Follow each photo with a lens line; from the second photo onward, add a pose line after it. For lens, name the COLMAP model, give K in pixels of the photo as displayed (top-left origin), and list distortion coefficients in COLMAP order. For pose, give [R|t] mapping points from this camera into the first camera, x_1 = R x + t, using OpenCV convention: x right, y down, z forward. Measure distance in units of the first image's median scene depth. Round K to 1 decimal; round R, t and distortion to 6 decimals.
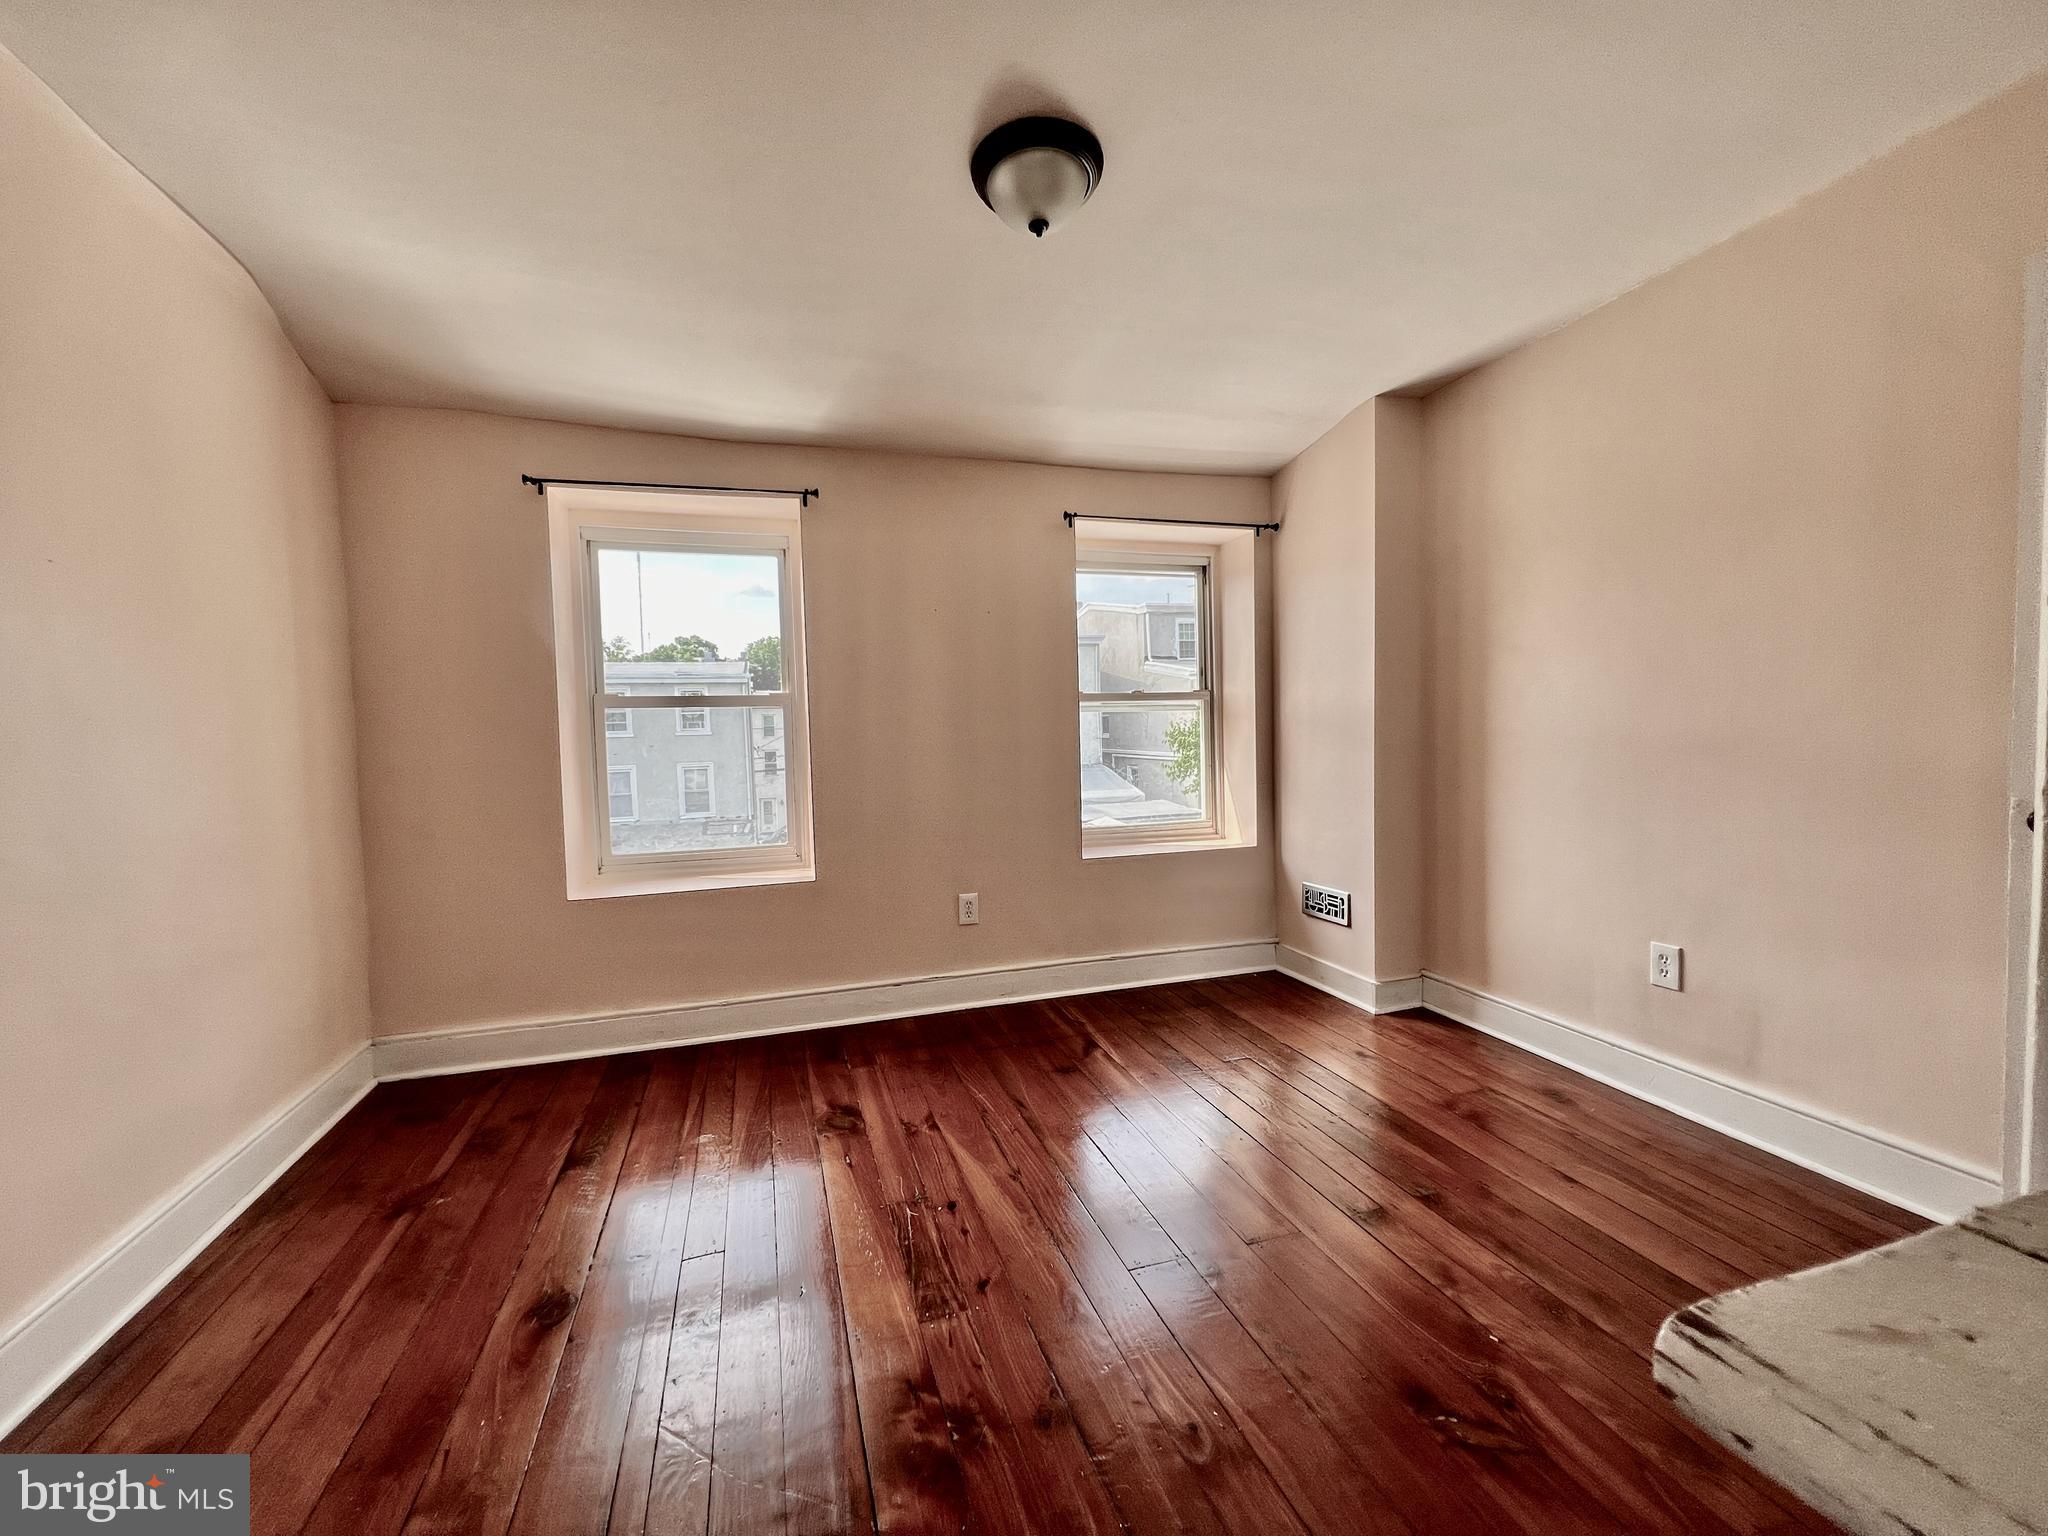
lens RADIAL K [[829.2, 0, 990.0], [0, 829.2, 768.1], [0, 0, 1]] dist [-0.003905, 0.000912]
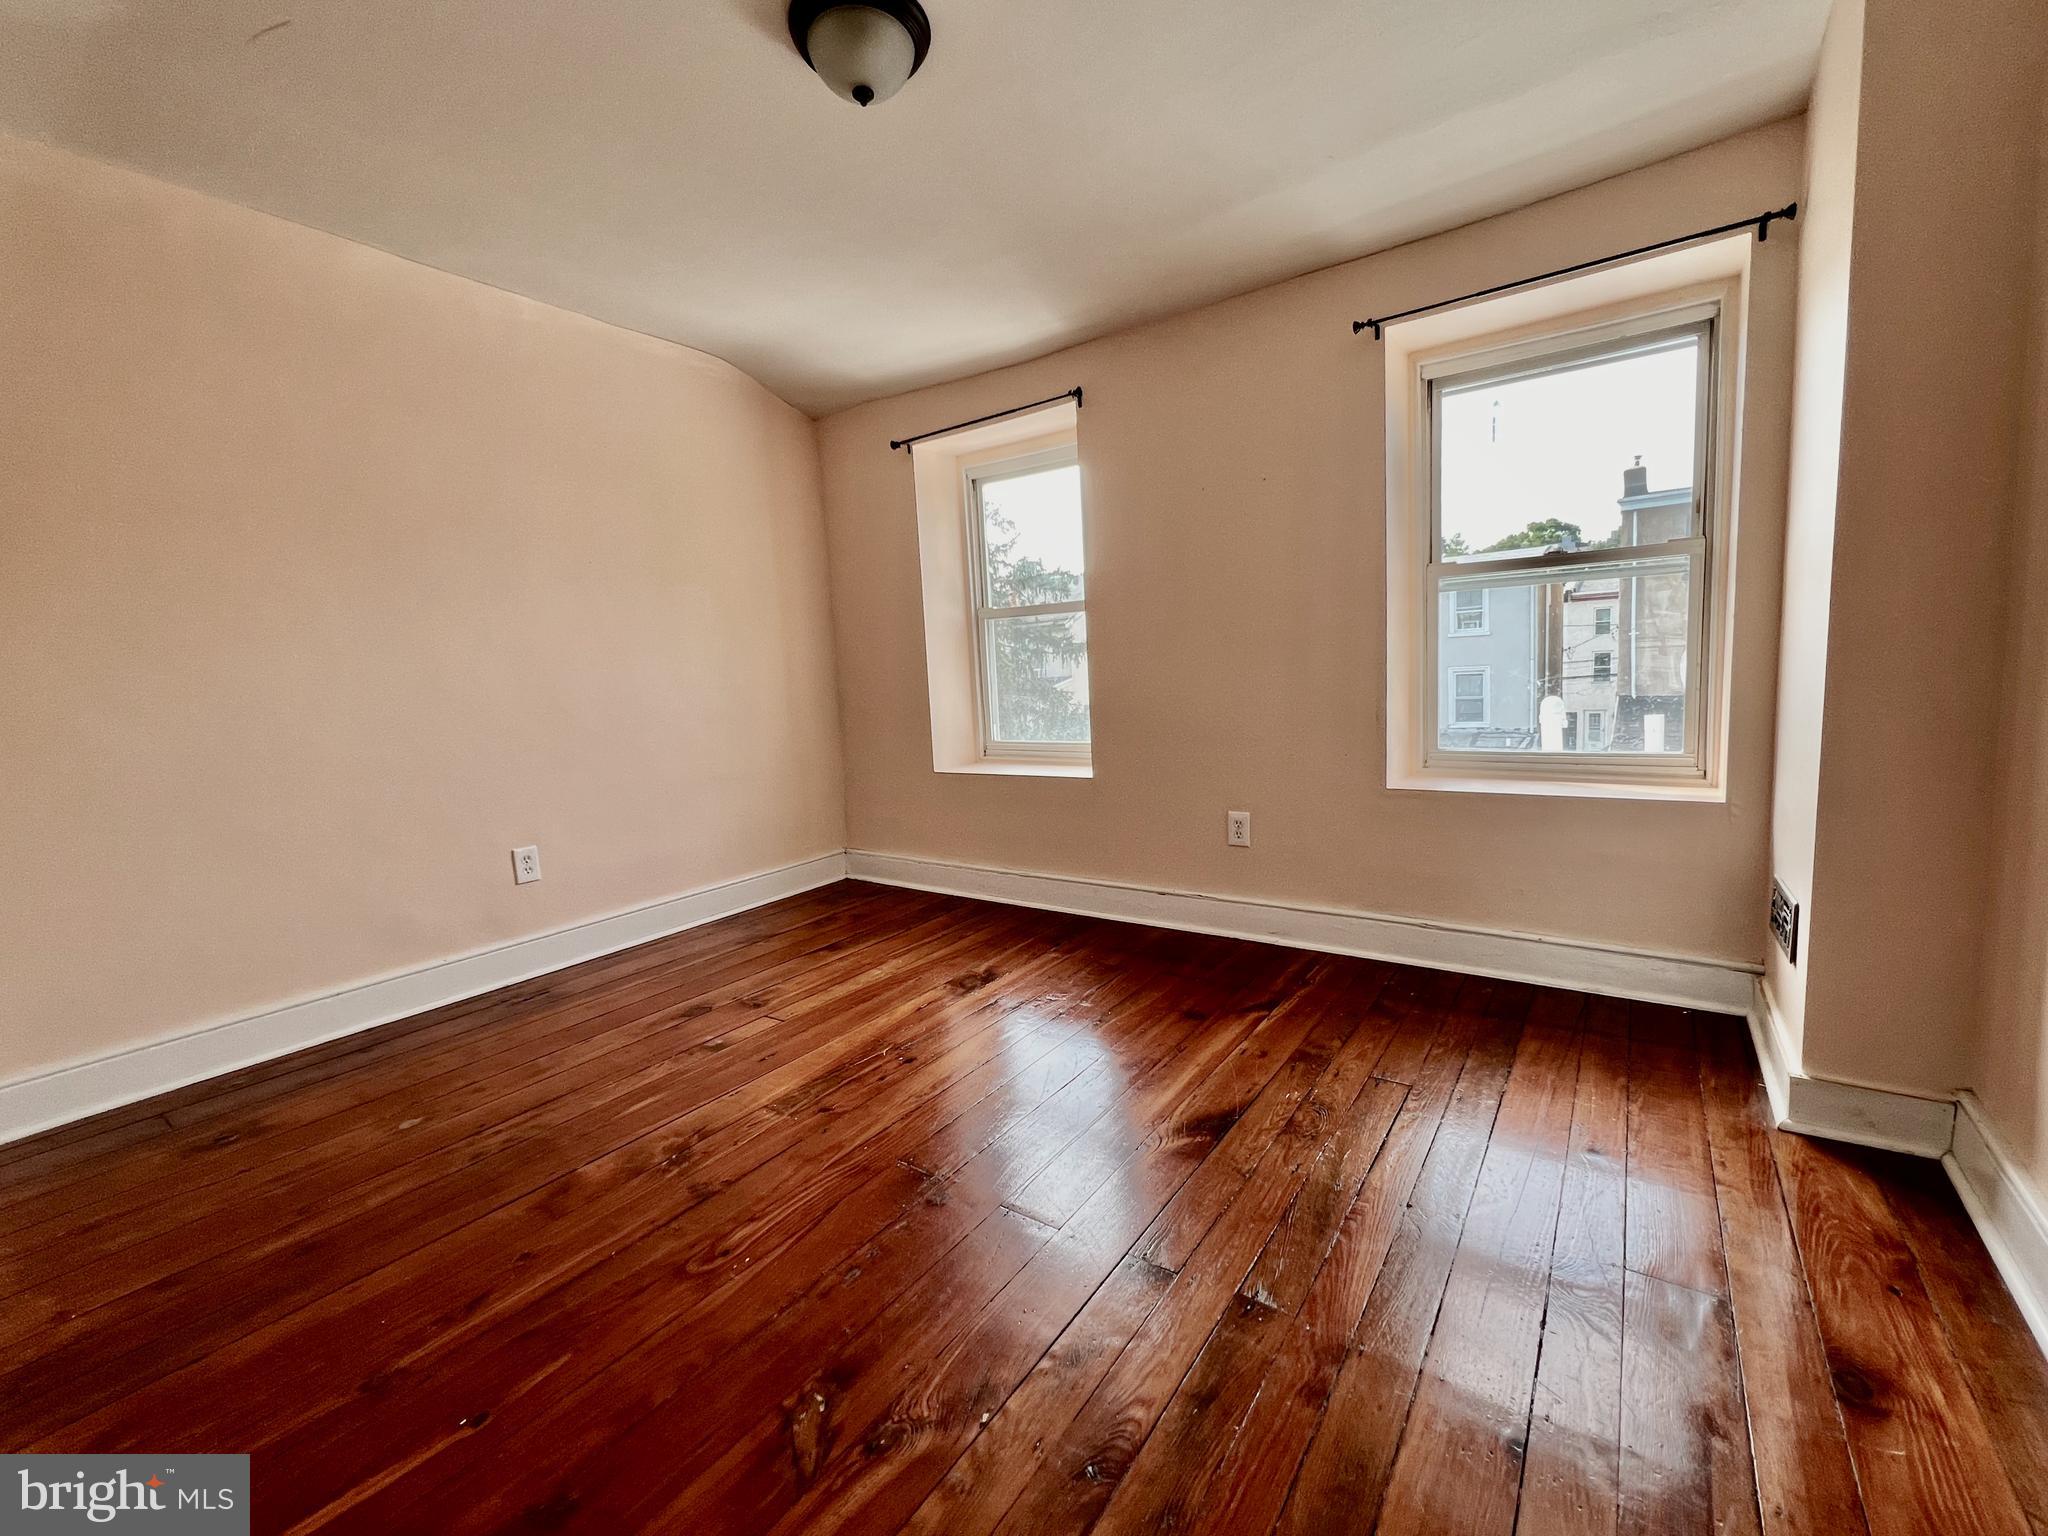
lens RADIAL K [[829.2, 0, 989.6], [0, 829.2, 771.6], [0, 0, 1]] dist [-0.003905, 0.000912]
pose [[0.601876, 0.096286, -0.792763, 0.528993], [-0.001954, 0.992879, 0.119107, 0.003522], [0.798587, -0.070139, 0.597779, 0.269566]]
